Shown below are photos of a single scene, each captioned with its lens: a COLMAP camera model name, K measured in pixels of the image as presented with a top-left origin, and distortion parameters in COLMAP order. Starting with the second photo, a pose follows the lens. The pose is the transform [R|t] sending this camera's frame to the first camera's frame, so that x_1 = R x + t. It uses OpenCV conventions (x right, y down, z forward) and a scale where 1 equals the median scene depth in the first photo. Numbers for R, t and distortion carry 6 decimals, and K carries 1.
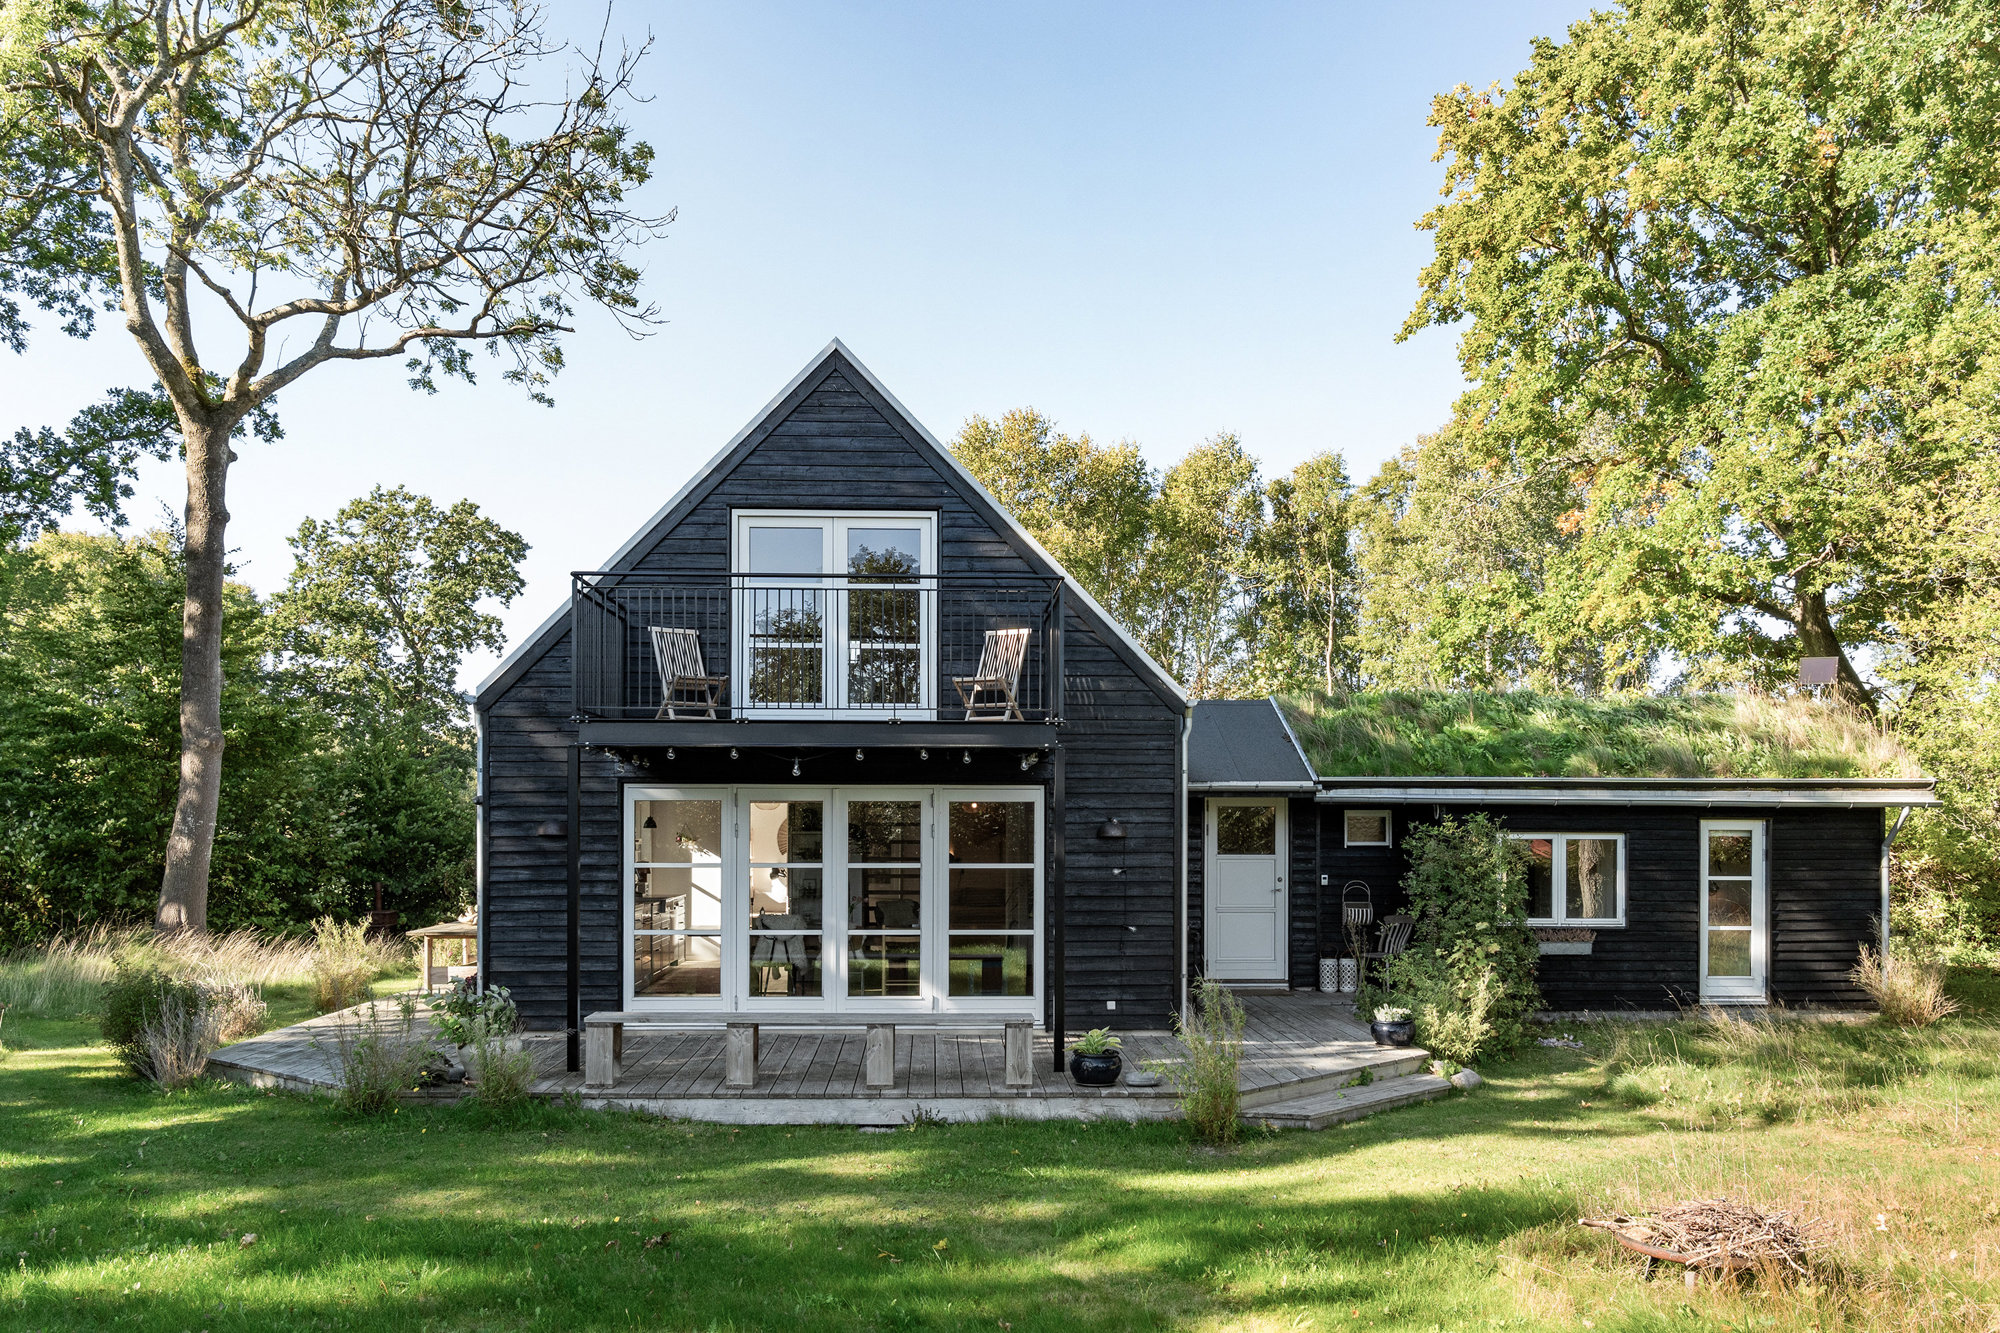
lens RADIAL K [[1562.9, 0, 1000.0], [0, 1562.9, 801.3], [0, 0, 1]] dist [0.001069, 0.000121]
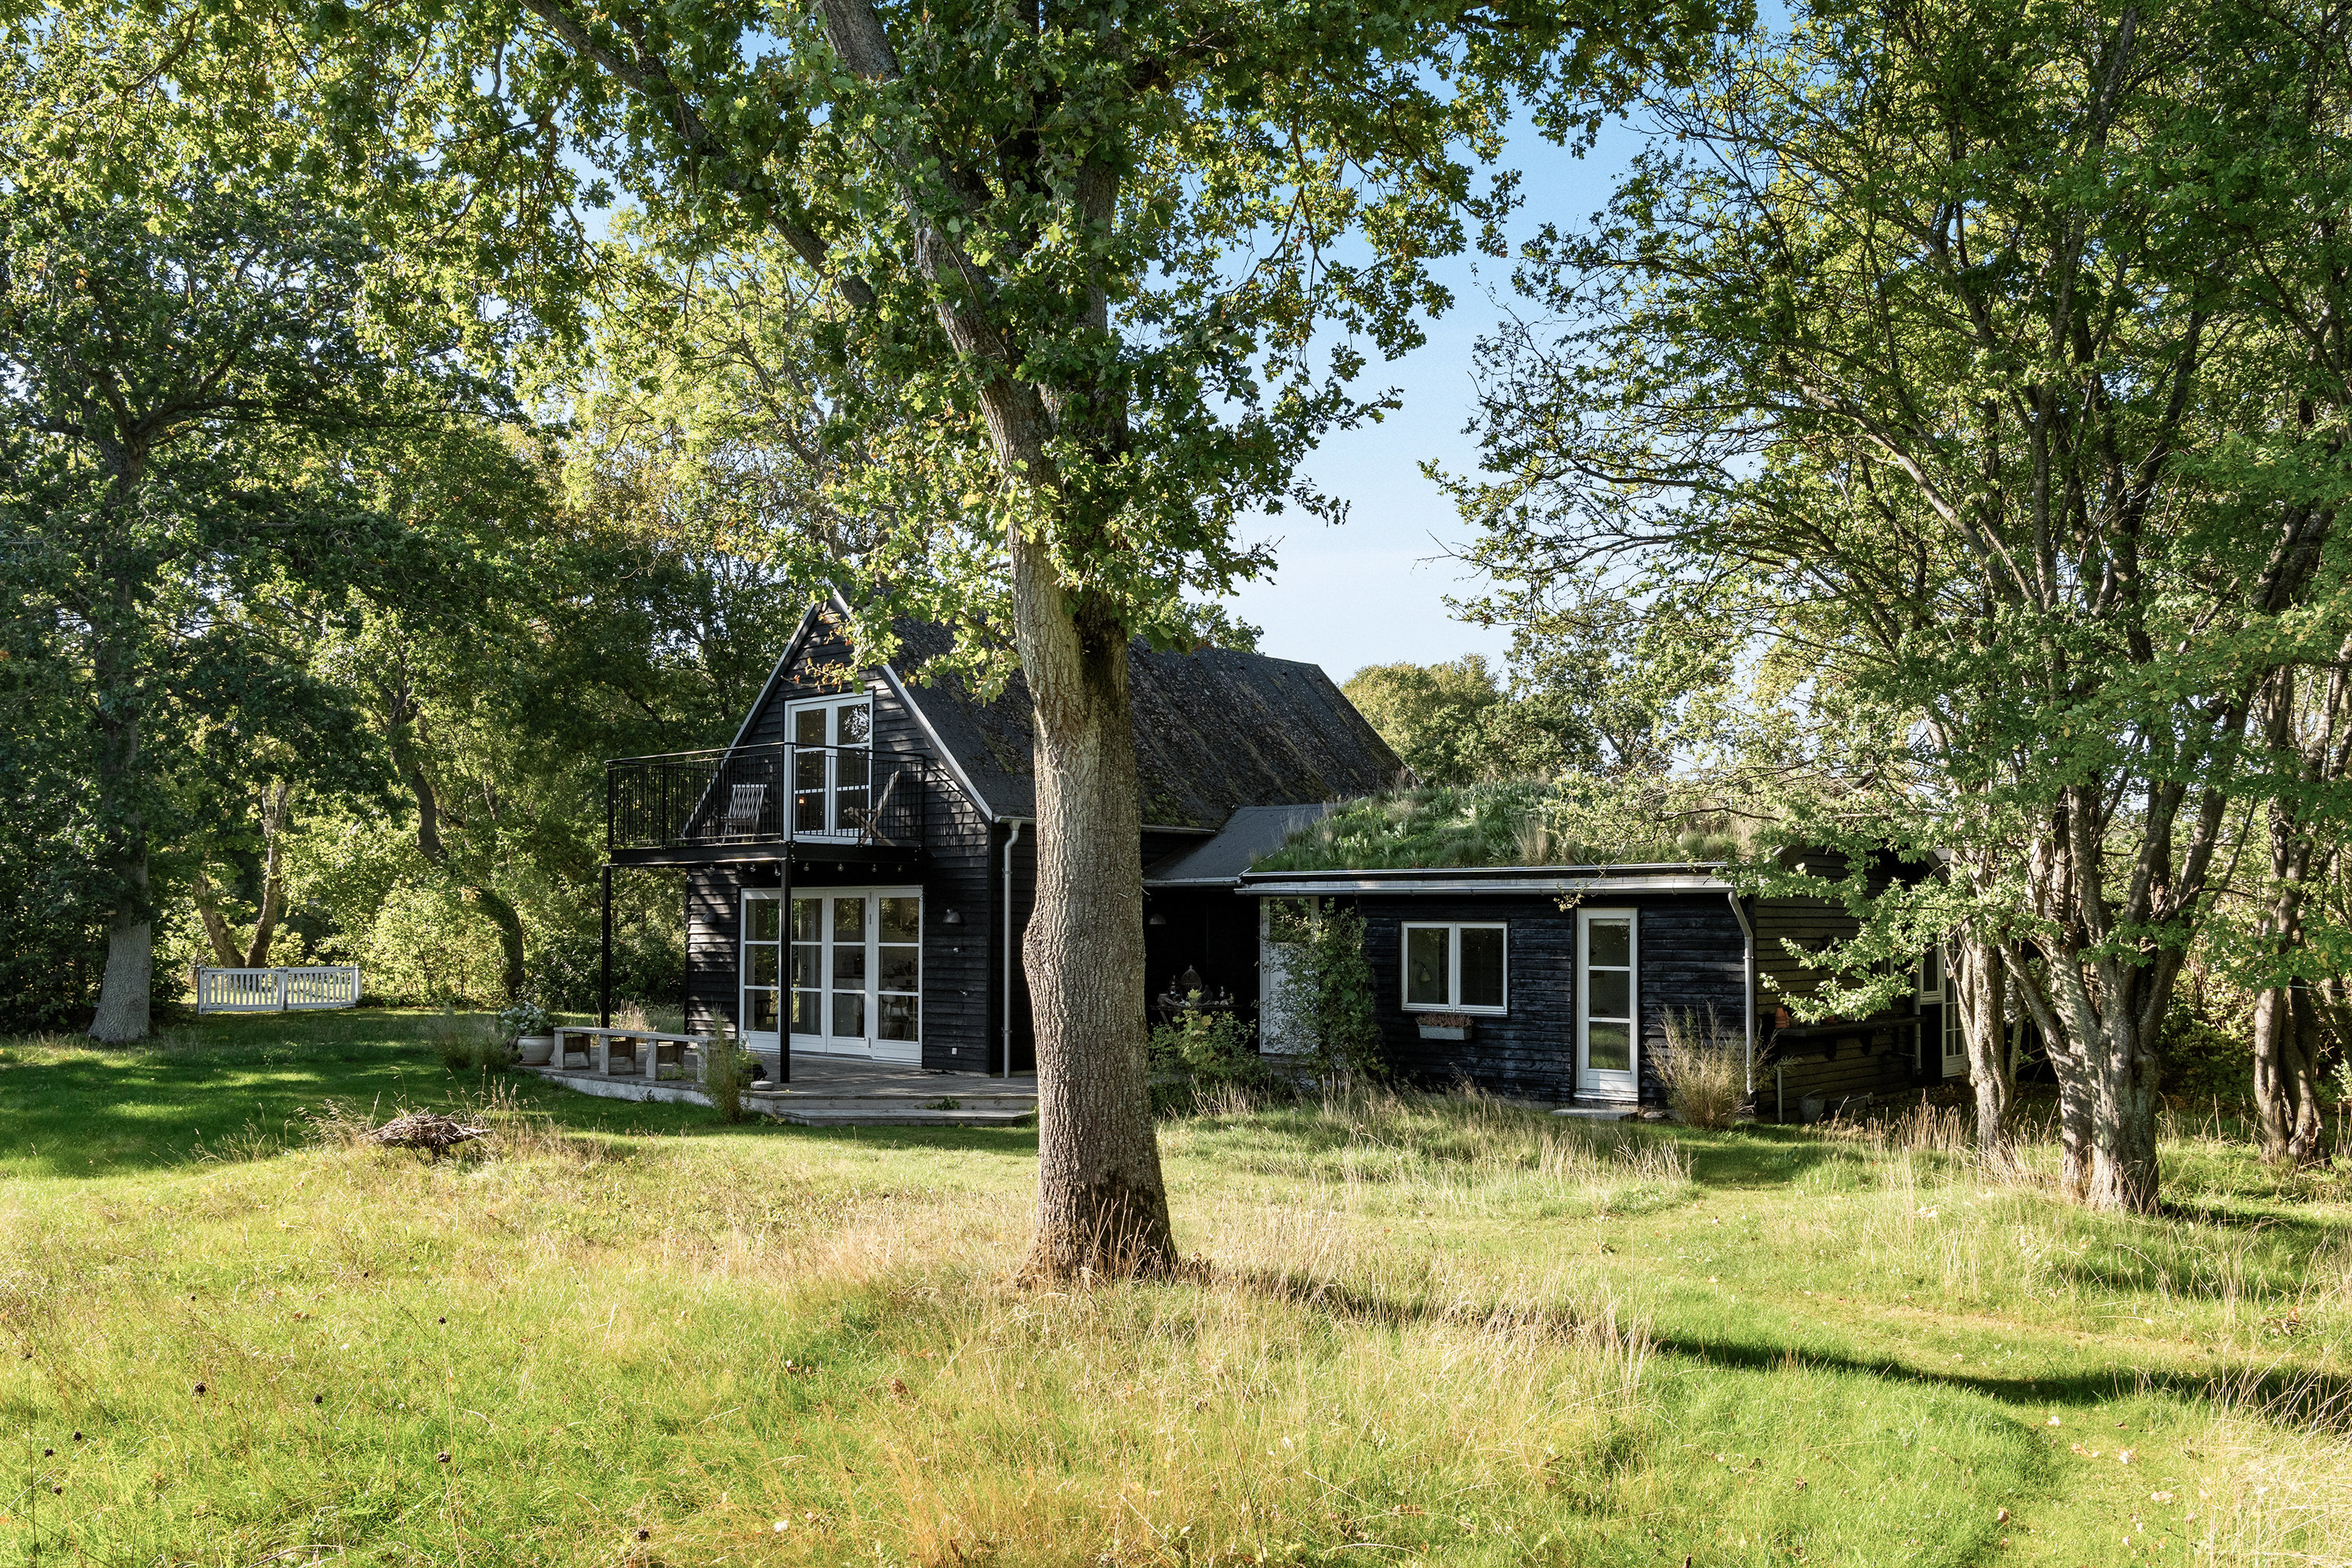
lens RADIAL K [[1838.0, 0, 1176.0], [0, 1838.0, 942.6], [0, 0, 1]] dist [0.001069, 0.000121]
pose [[0.714569, 0.002764, -0.699560, 1.084320], [0.006860, 0.999916, 0.010958, 0.019461], [0.699532, -0.012629, 0.714490, 0.009199]]
